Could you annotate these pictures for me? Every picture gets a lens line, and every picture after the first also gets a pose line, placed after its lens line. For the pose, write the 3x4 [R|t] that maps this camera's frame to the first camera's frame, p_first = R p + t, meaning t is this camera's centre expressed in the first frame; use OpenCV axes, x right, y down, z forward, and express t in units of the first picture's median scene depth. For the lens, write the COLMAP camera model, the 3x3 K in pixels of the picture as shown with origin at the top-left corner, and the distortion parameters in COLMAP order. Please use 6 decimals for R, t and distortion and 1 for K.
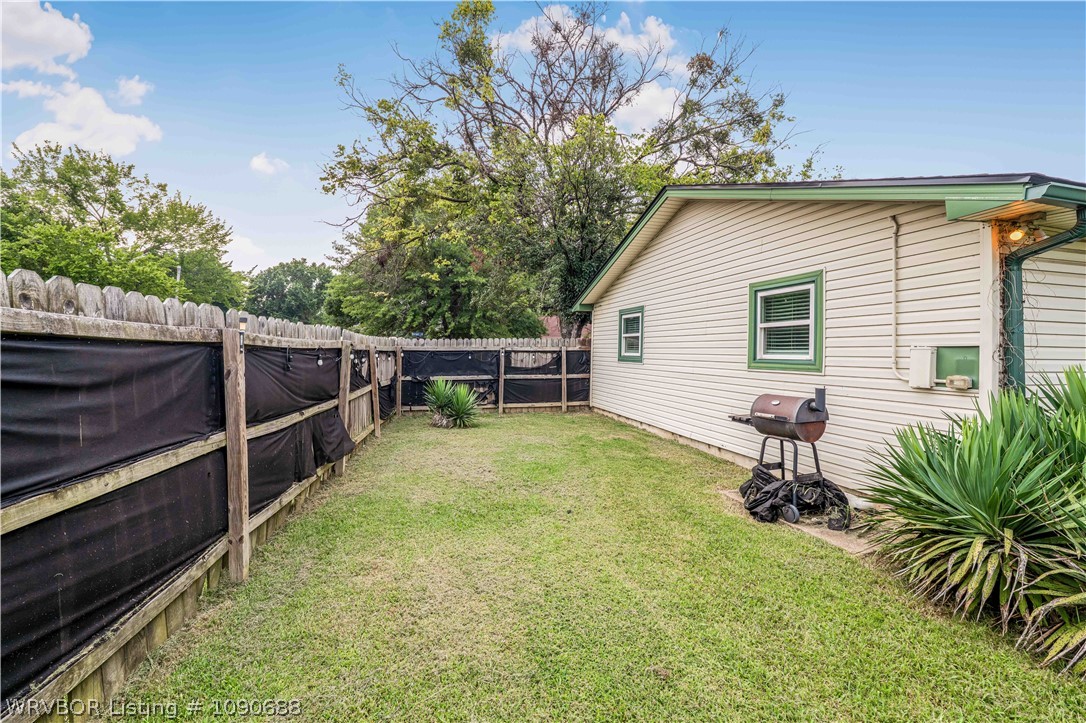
lens RADIAL K [[445.9, 0, 553.5], [0, 445.9, 357.7], [0, 0, 1]] dist [0.007456, -0.001857]
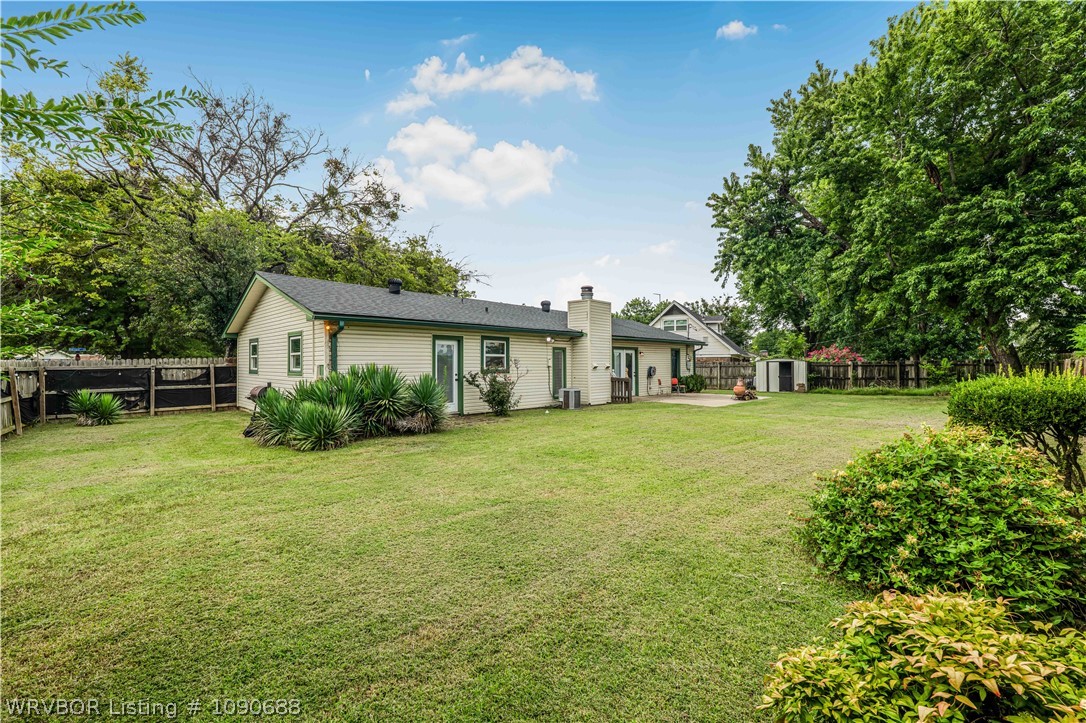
lens RADIAL K [[445.9, 0, 538.6], [0, 445.9, 367.5], [0, 0, 1]] dist [0.007456, -0.001857]
pose [[0.881054, -0.022777, 0.472468, 0.262846], [0.023976, 0.999706, 0.003484, 0.005010], [-0.472408, 0.008259, 0.881341, -0.700376]]
